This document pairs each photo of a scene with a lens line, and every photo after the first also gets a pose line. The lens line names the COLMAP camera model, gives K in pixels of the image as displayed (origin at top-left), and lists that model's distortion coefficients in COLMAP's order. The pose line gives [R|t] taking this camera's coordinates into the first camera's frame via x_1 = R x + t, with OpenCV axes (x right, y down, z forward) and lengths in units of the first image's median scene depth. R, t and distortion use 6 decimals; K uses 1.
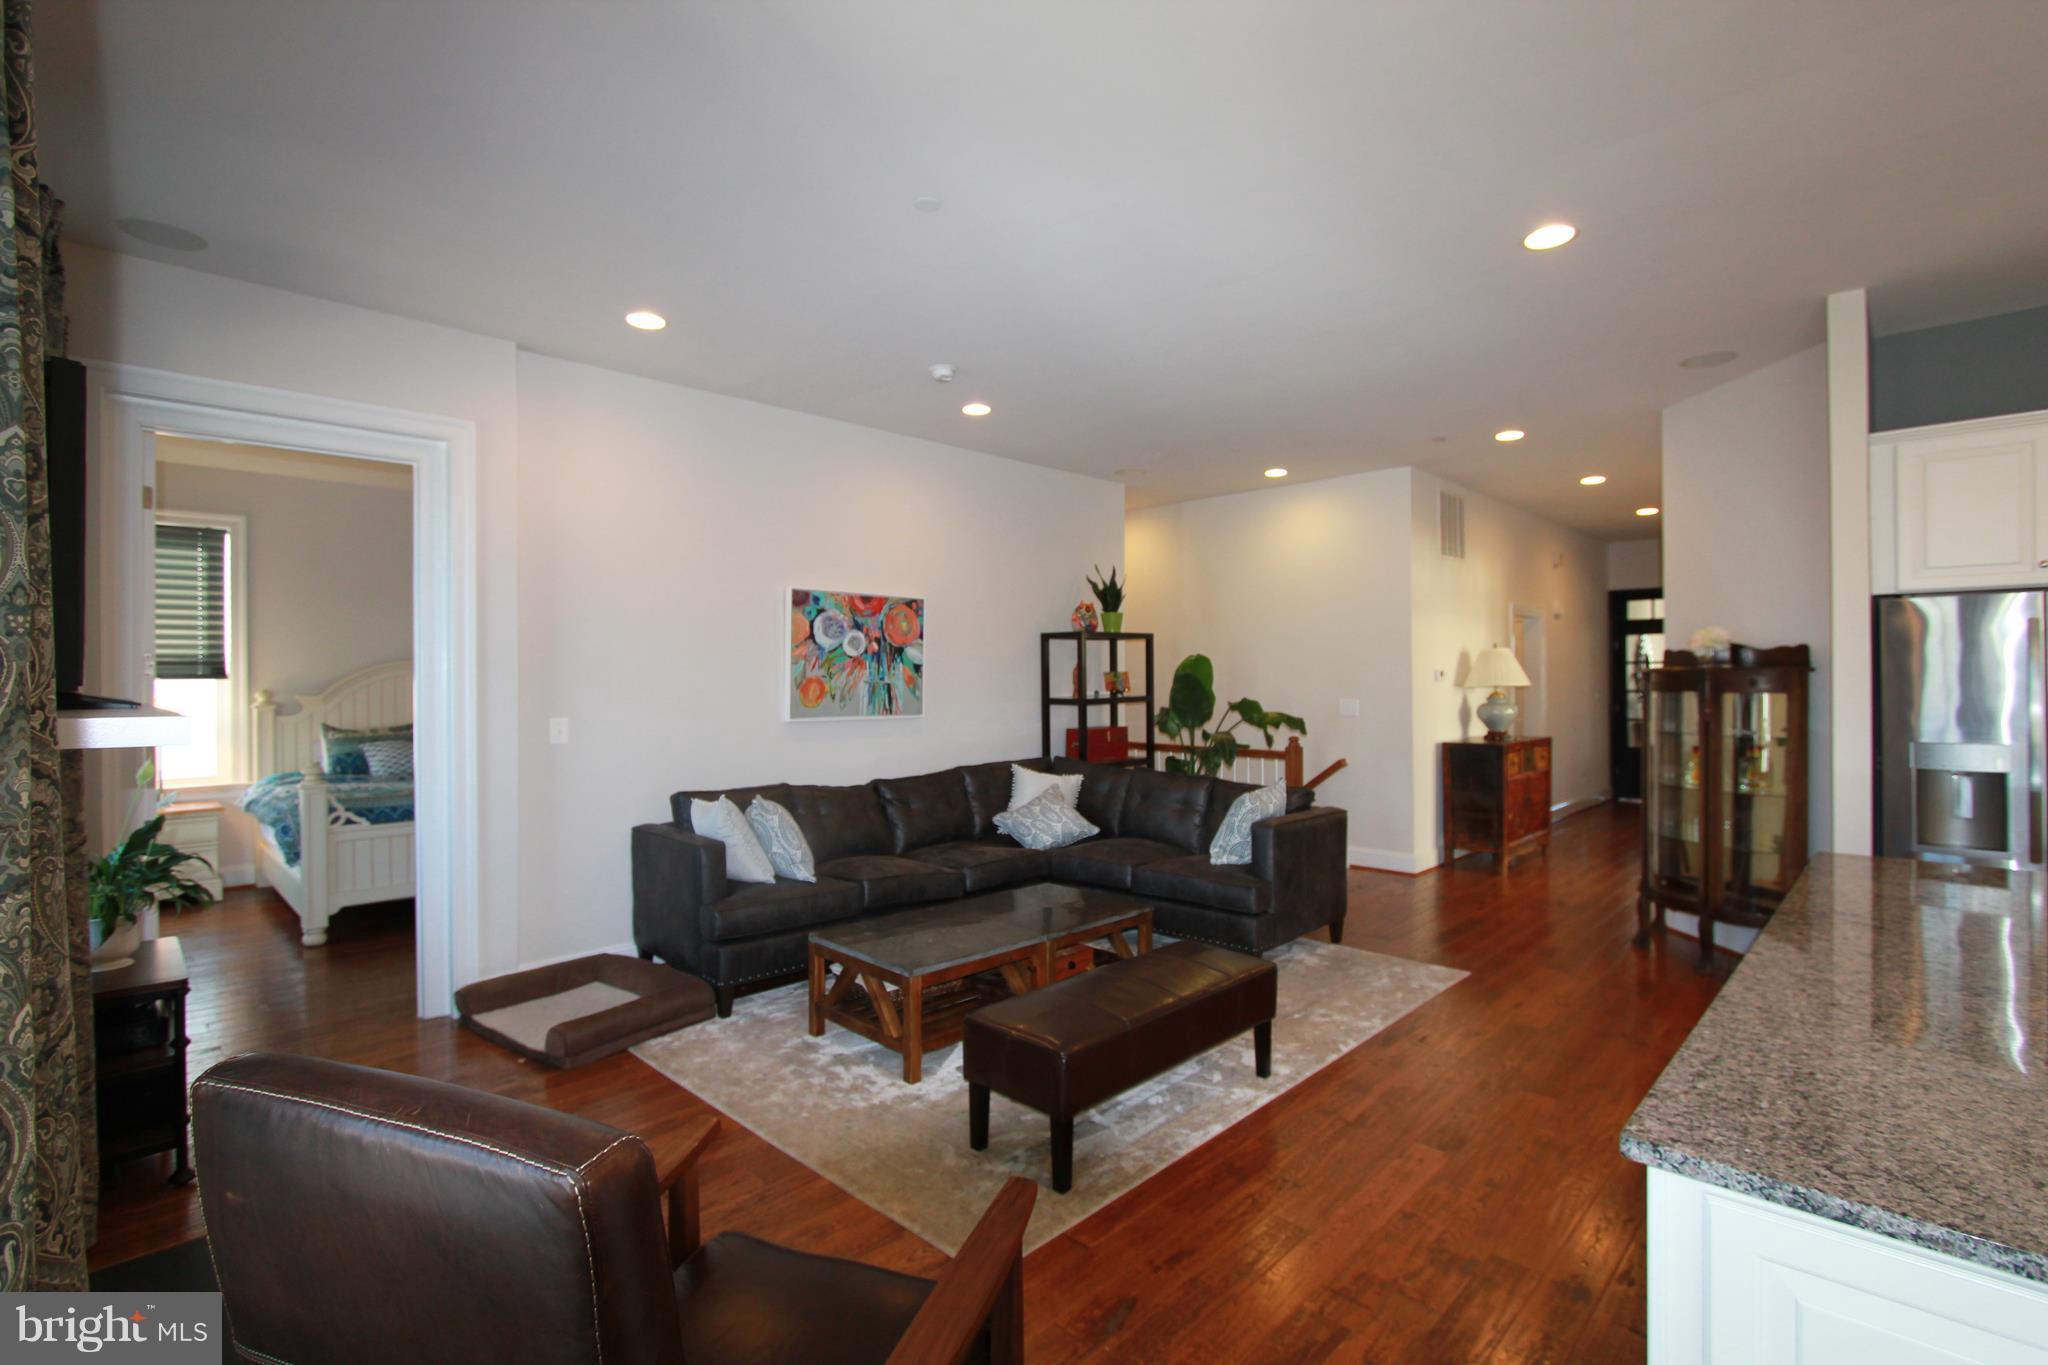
lens RADIAL K [[951.7, 0, 1042.7], [0, 951.7, 676.3], [0, 0, 1]] dist [-0.004535, -0.001904]
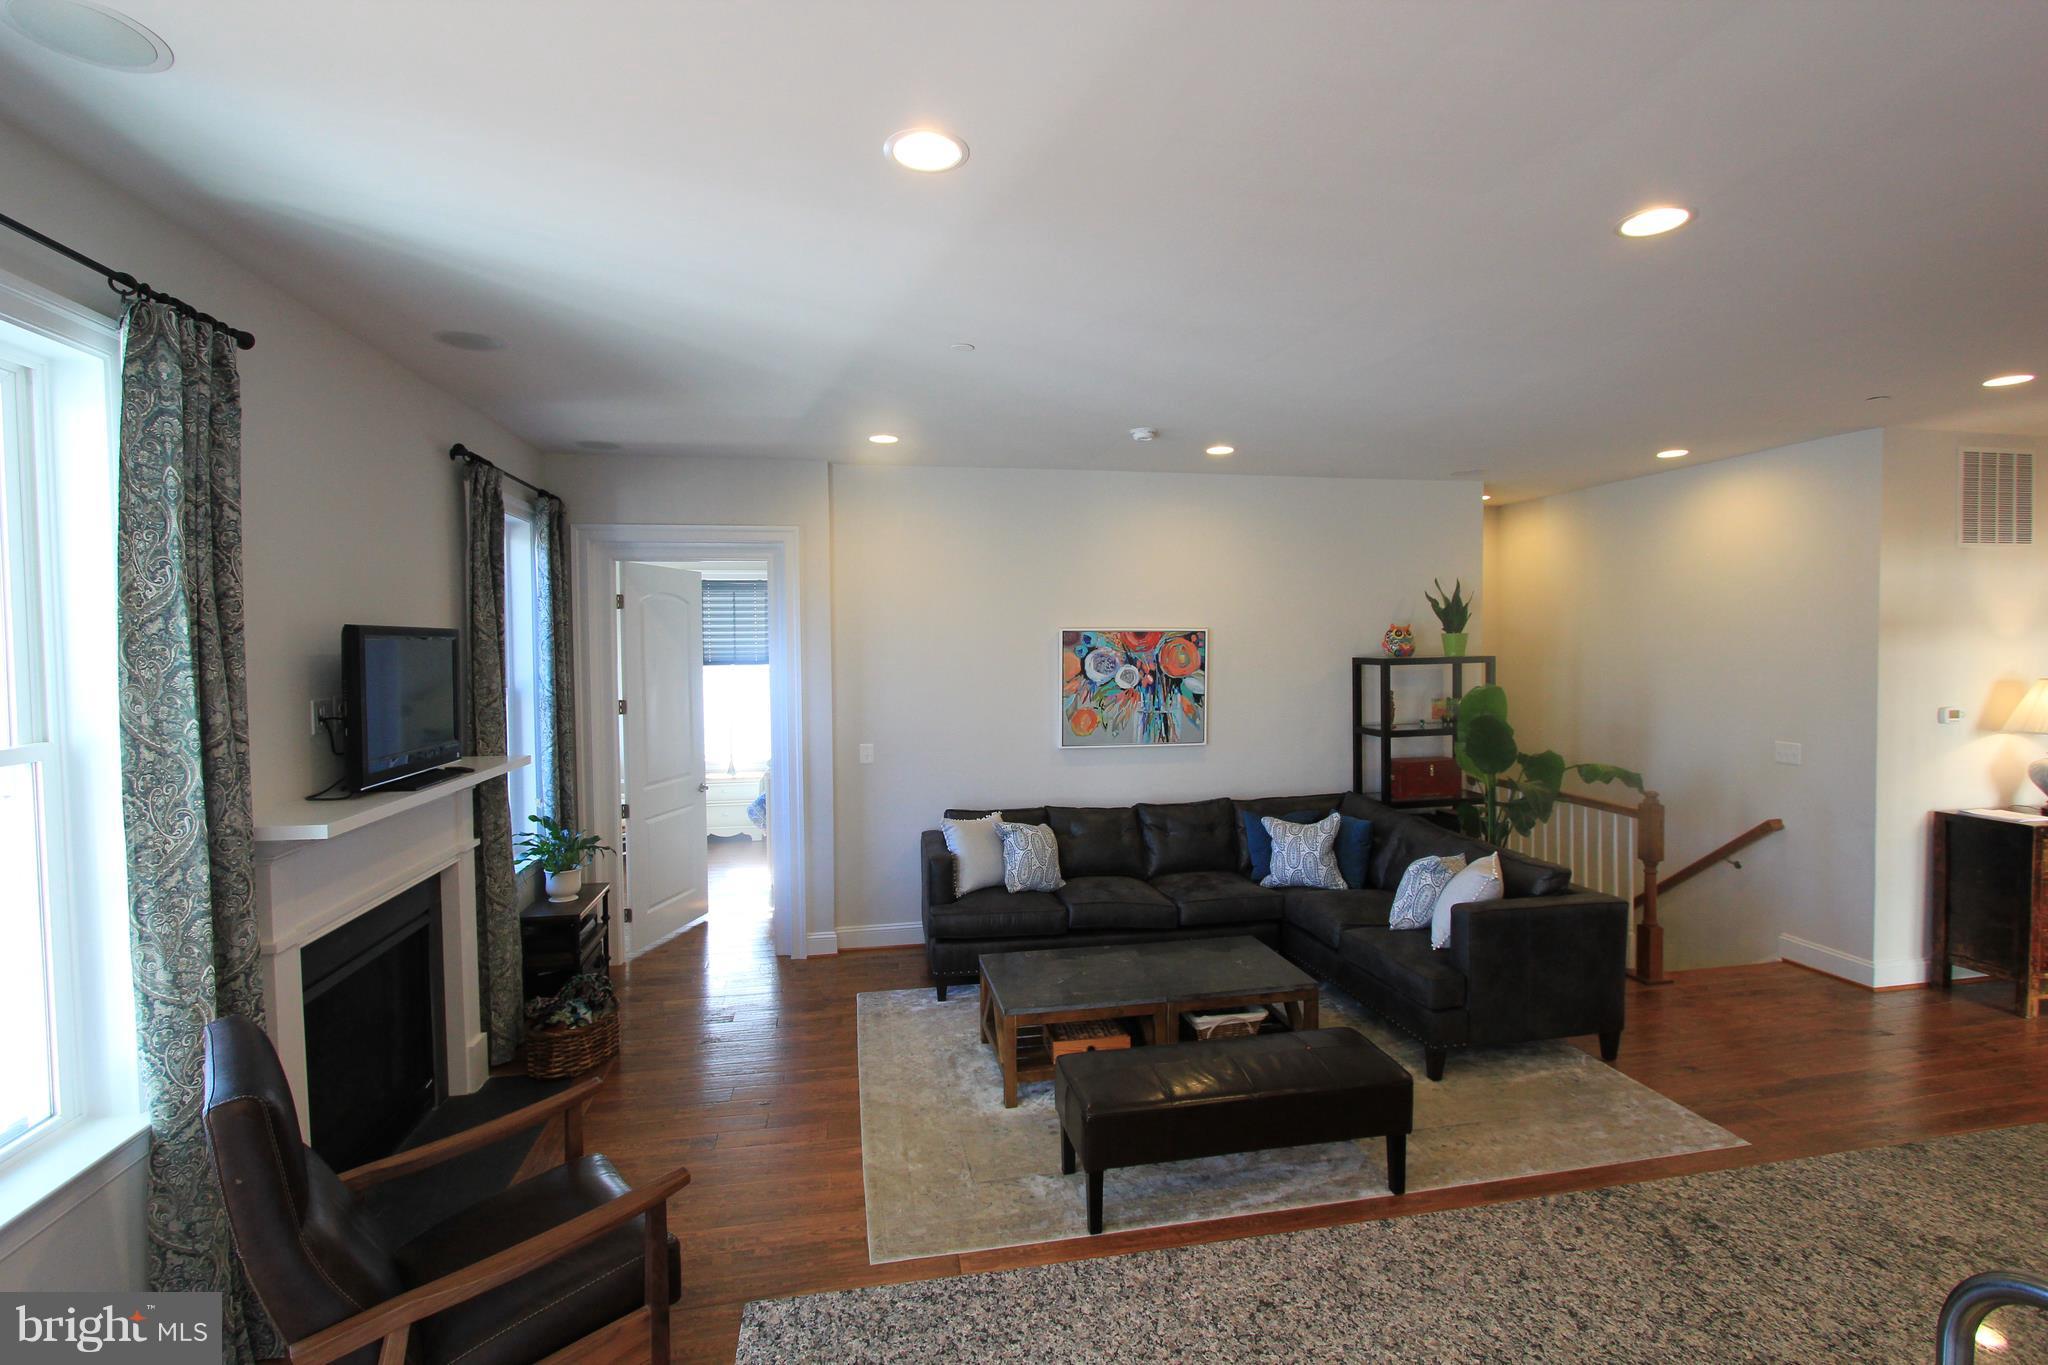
lens RADIAL K [[951.7, 0, 1042.7], [0, 951.7, 676.3], [0, 0, 1]] dist [-0.004535, -0.001904]
pose [[0.820747, 0.016640, -0.571049, 0.341375], [0.003409, 0.999415, 0.034023, -0.072477], [0.571282, -0.029871, 0.820210, 0.058073]]
